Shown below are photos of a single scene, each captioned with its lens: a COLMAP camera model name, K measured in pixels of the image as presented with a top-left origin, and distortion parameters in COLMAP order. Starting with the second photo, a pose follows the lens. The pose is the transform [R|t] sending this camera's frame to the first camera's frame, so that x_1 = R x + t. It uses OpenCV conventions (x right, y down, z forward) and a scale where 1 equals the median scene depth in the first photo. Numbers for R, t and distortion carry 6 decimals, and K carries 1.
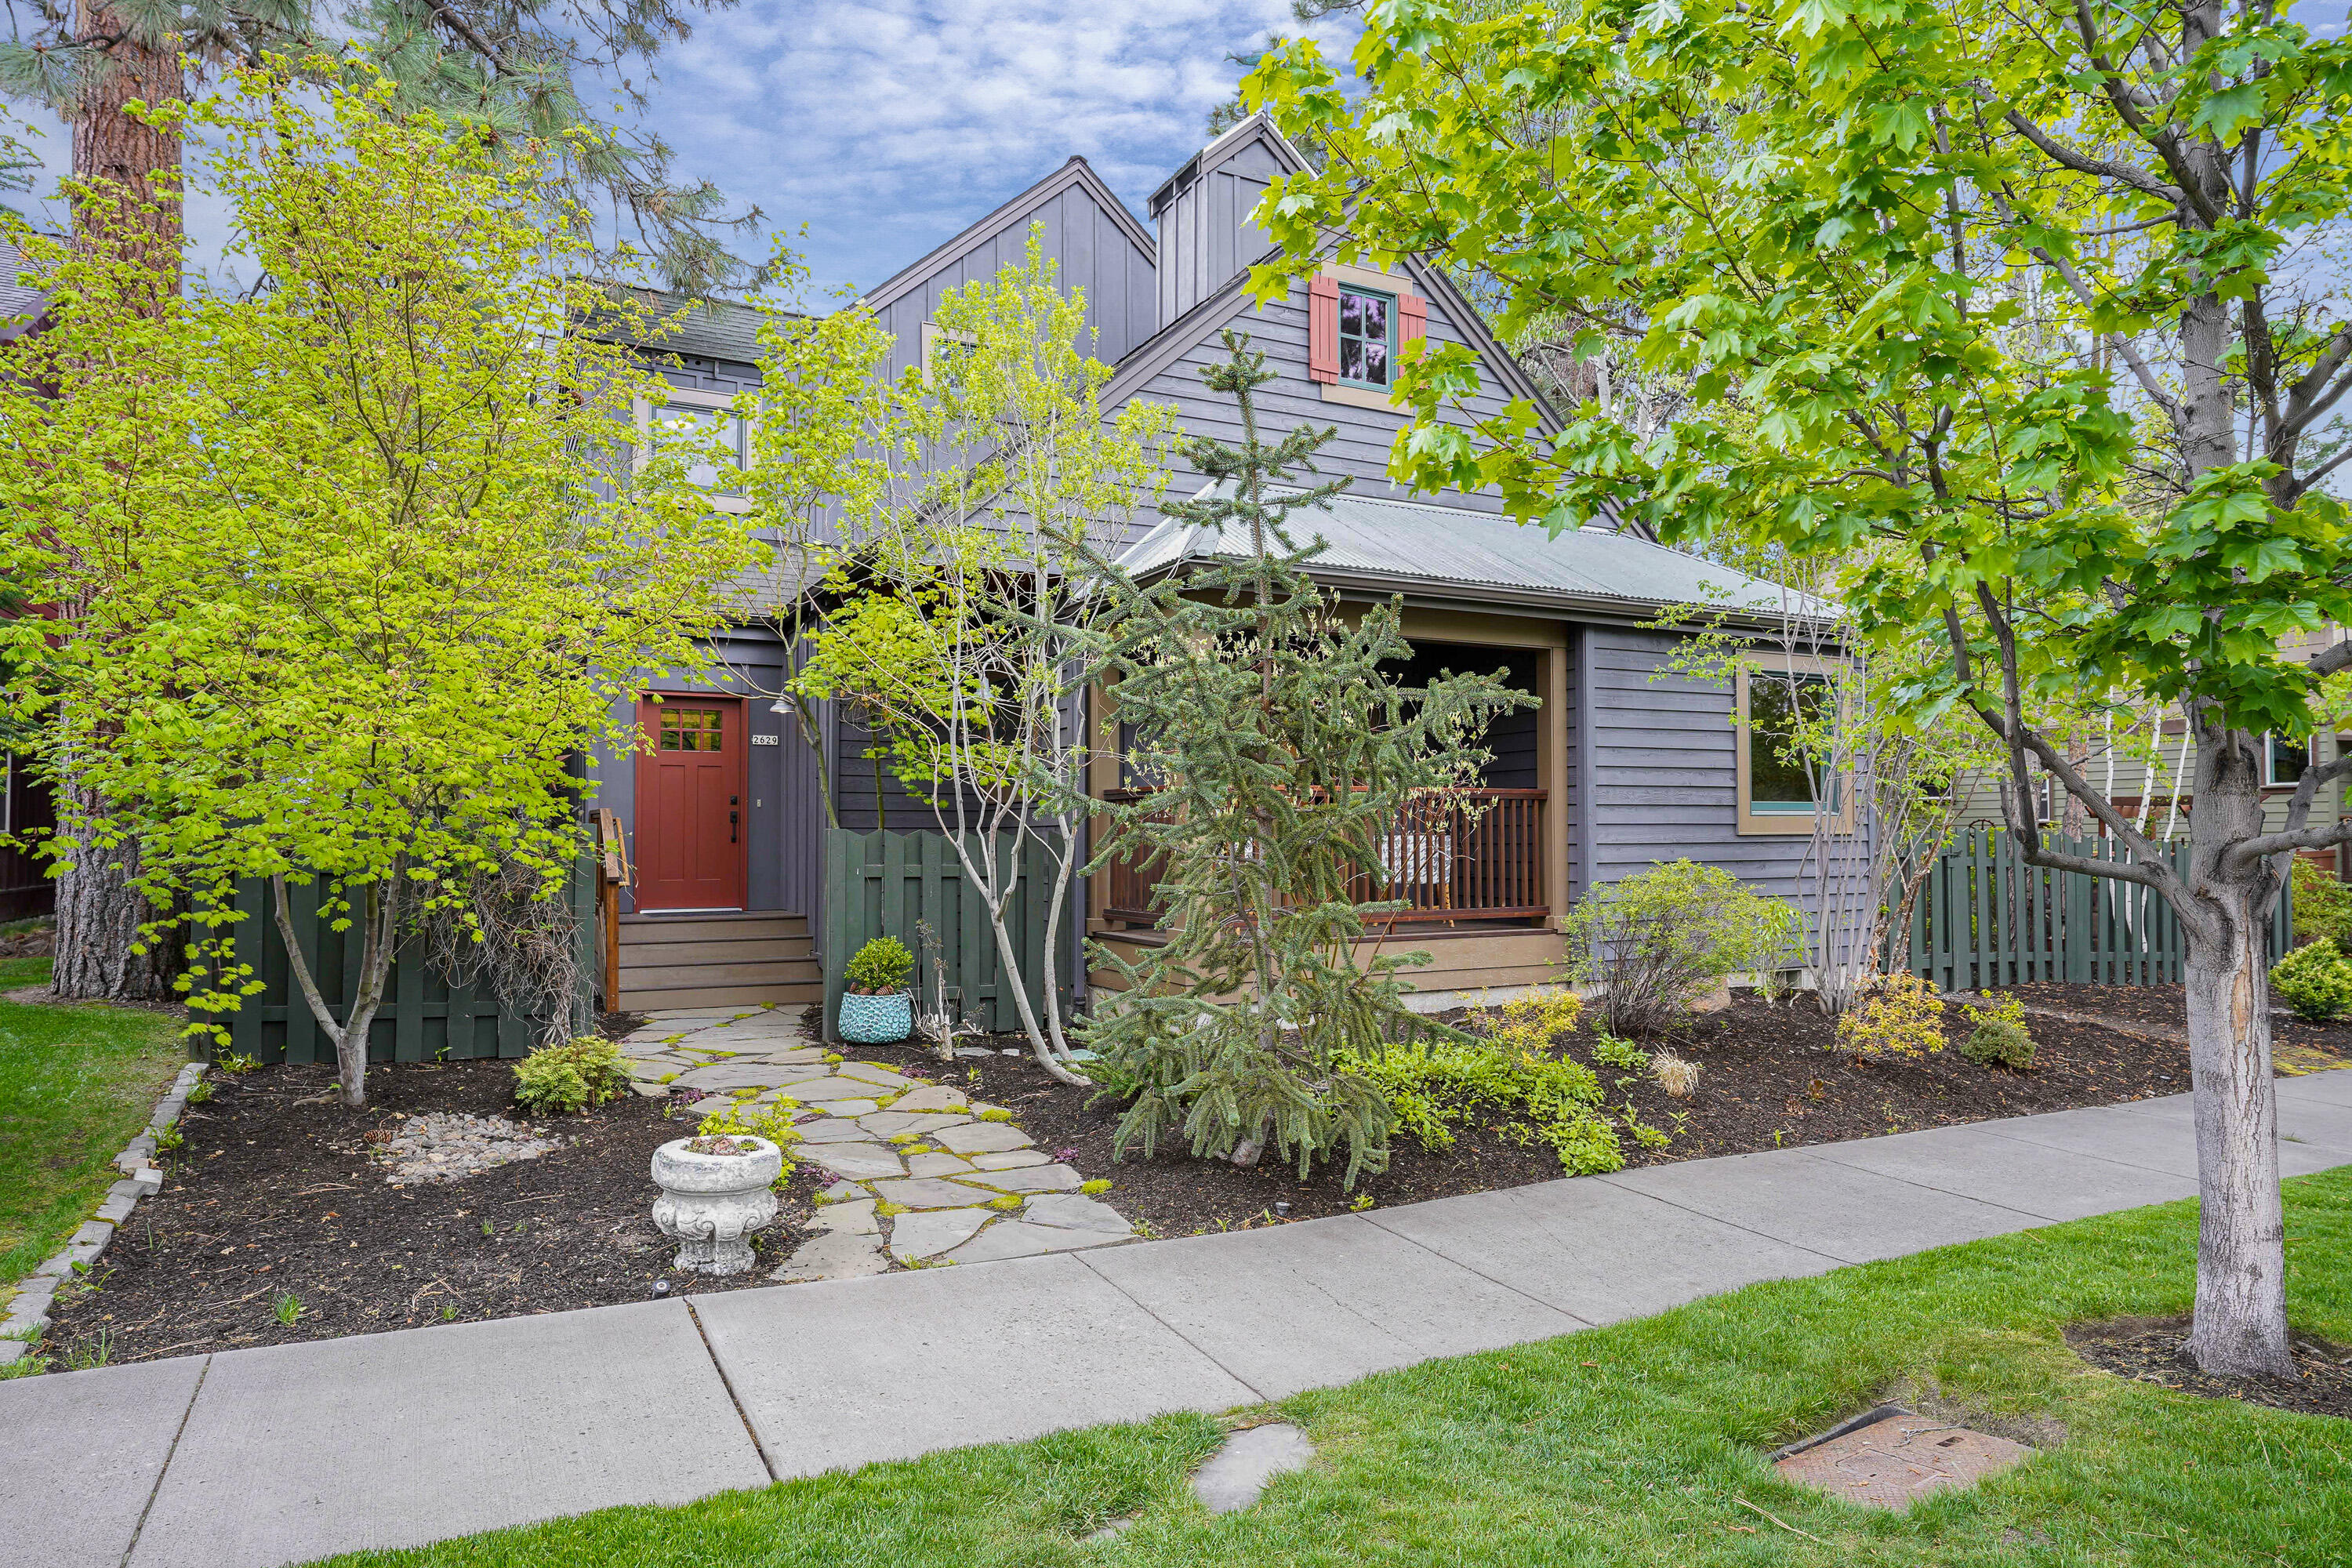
lens RADIAL K [[1405.8, 0, 1176.1], [0, 1405.8, 769.2], [0, 0, 1]] dist [-0.001682, 0.002335]
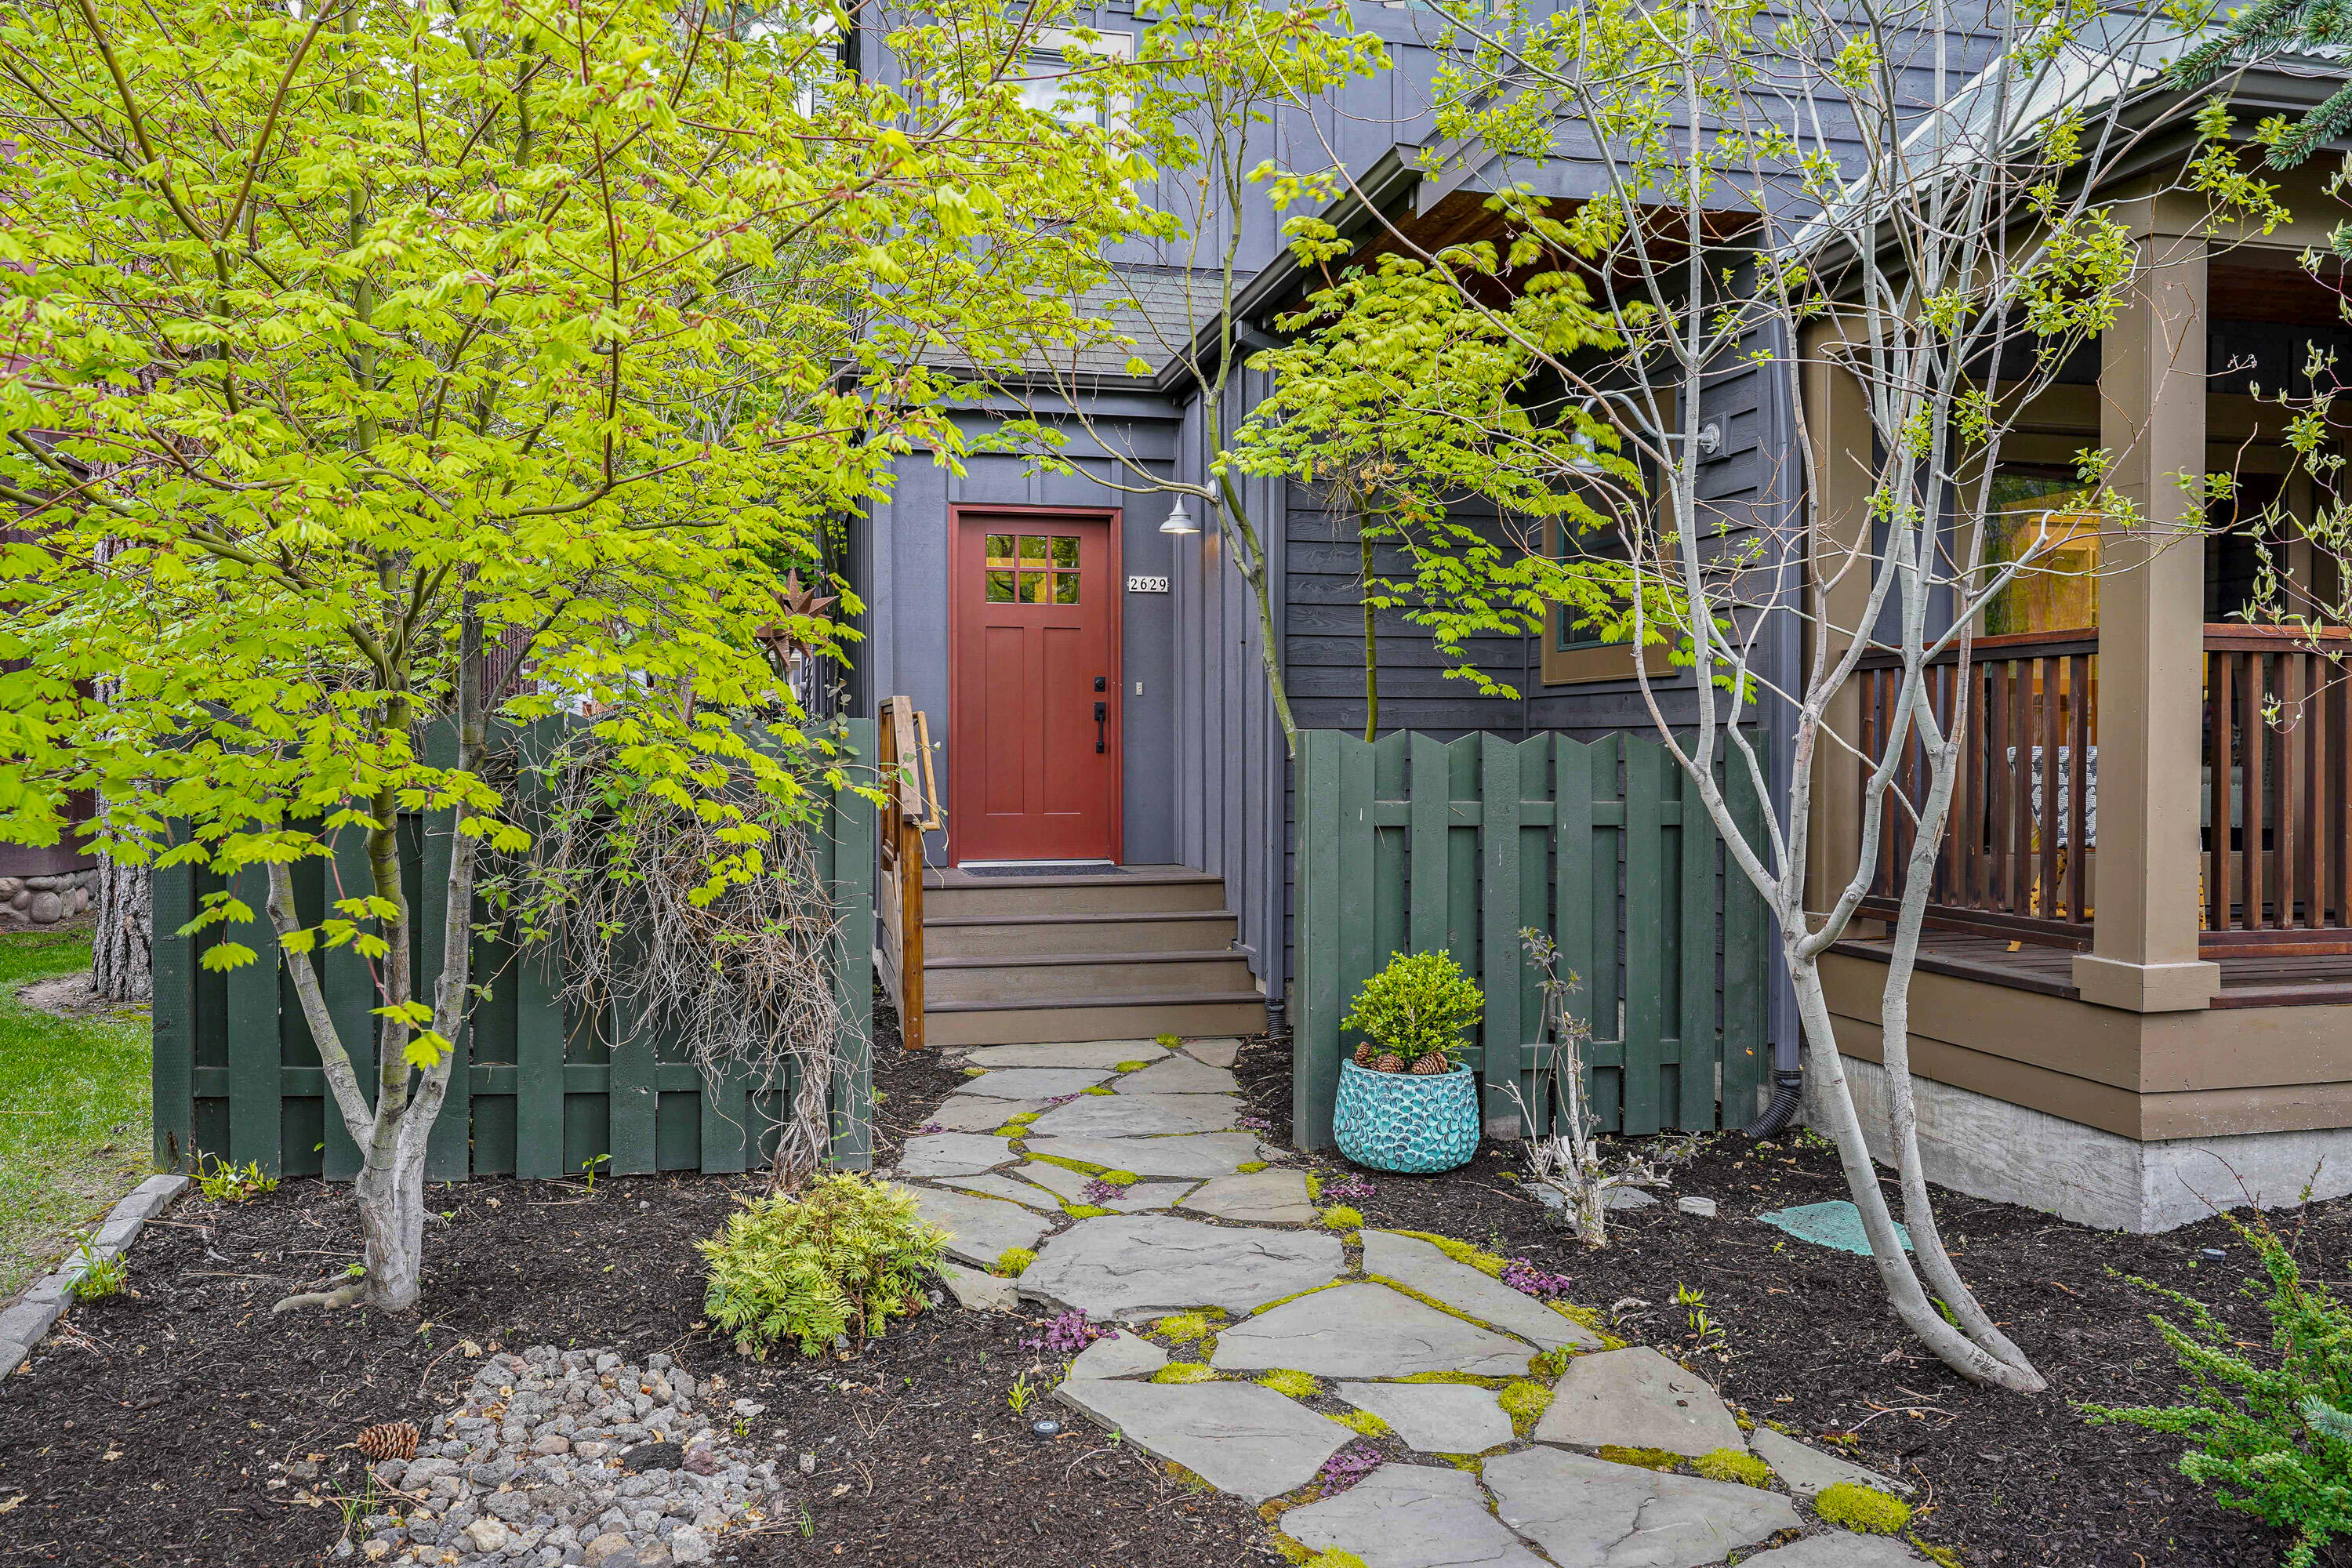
lens RADIAL K [[1733.7, 0, 1176.0], [0, 1733.7, 784.0], [0, 0, 1]] dist [-0.001324, -0.000046]
pose [[0.971156, 0.007746, -0.238318, -0.151441], [0.009756, 0.997344, 0.072172, 0.016855], [0.238244, -0.072415, 0.968502, 0.408056]]
